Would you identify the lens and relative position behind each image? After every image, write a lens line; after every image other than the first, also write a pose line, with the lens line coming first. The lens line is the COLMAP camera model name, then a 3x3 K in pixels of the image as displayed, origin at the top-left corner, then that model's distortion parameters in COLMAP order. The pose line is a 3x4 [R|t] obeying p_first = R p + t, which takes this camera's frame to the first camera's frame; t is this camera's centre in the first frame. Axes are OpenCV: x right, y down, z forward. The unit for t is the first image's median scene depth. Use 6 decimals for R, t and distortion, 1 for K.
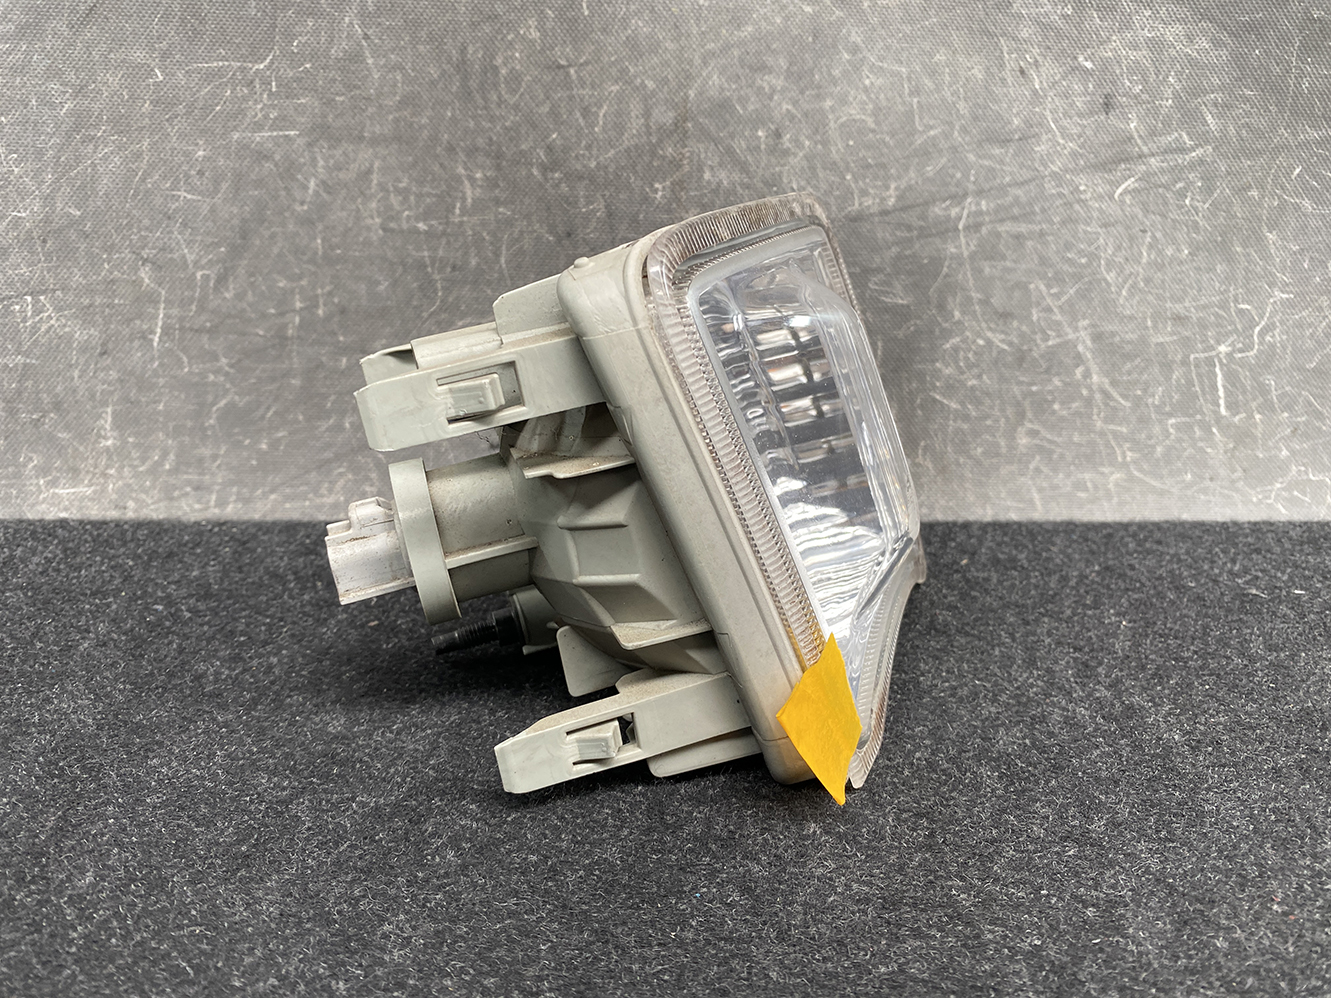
lens RADIAL K [[992.1, 0, 665.5], [0, 992.1, 499.0], [0, 0, 1]] dist [-0.008711, 0.001903]
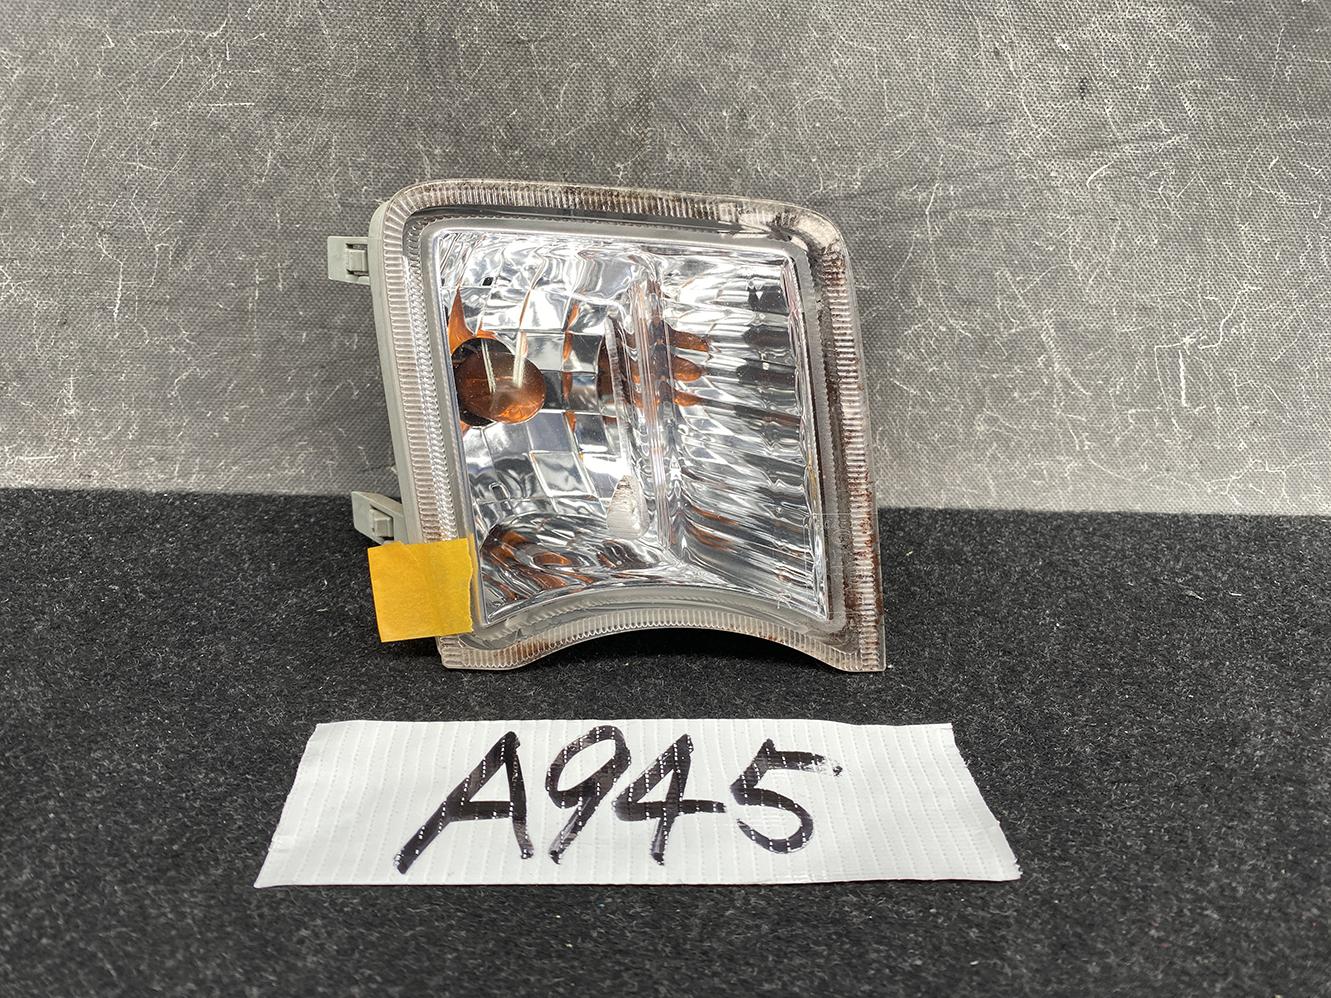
lens RADIAL K [[983.4, 0, 665.5], [0, 983.4, 499.0], [0, 0, 1]] dist [-0.003685, 0.002411]
pose [[0.999638, 0.026343, -0.005440, 0.053928], [-0.025811, 0.996323, 0.081702, -0.068112], [0.007573, -0.081532, 0.996642, -0.004364]]
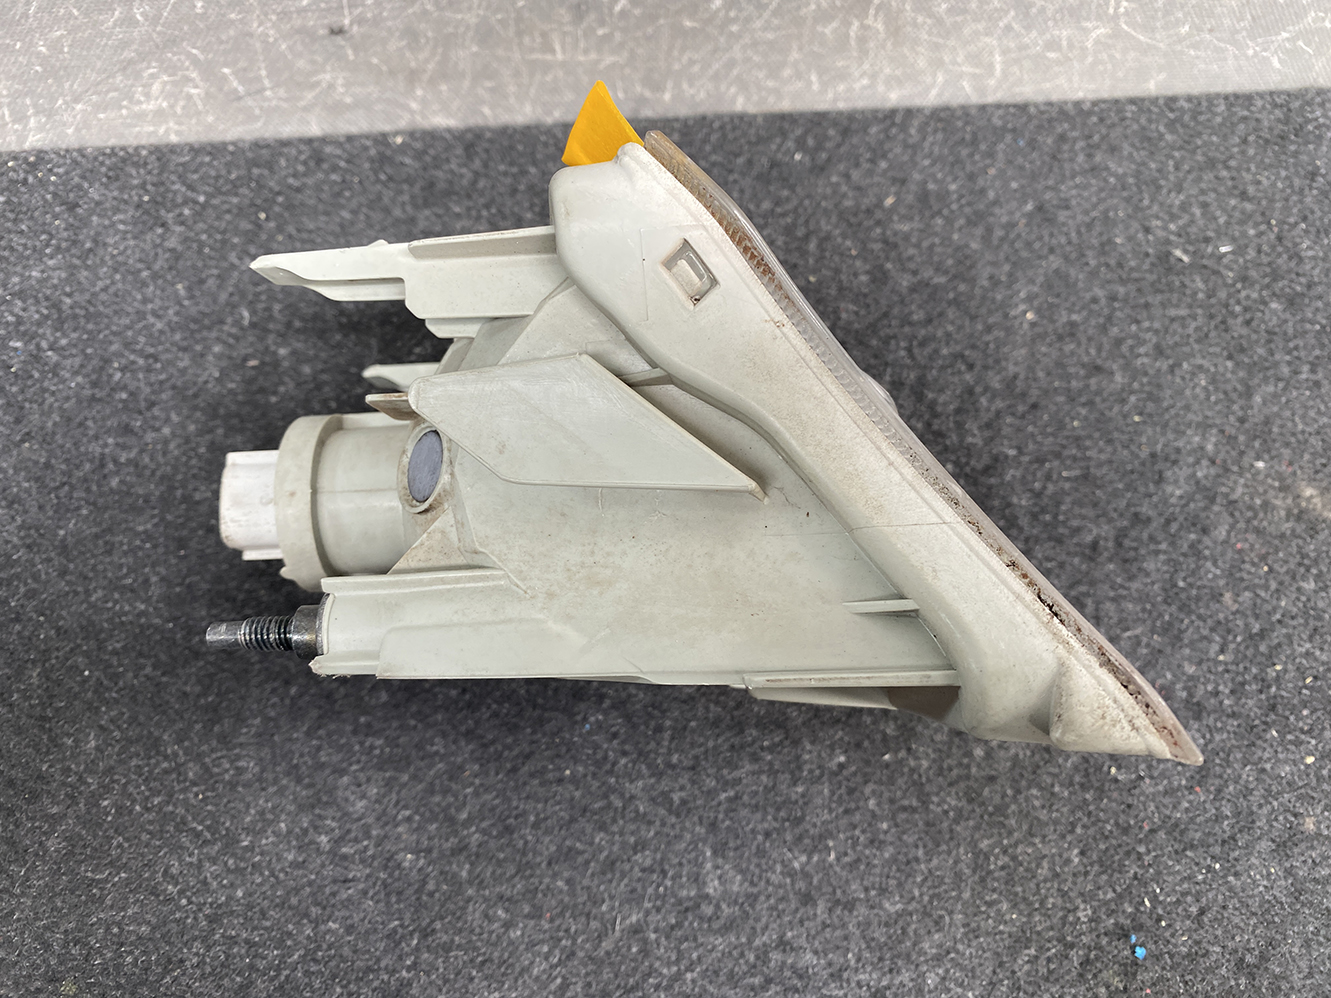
lens RADIAL K [[992.1, 0, 665.5], [0, 992.1, 499.0], [0, 0, 1]] dist [-0.008711, 0.001903]
pose [[0.998670, -0.025469, 0.044829, 0.048585], [-0.015295, 0.683987, 0.729333, -0.406931], [-0.049238, -0.729049, 0.682688, 0.185216]]
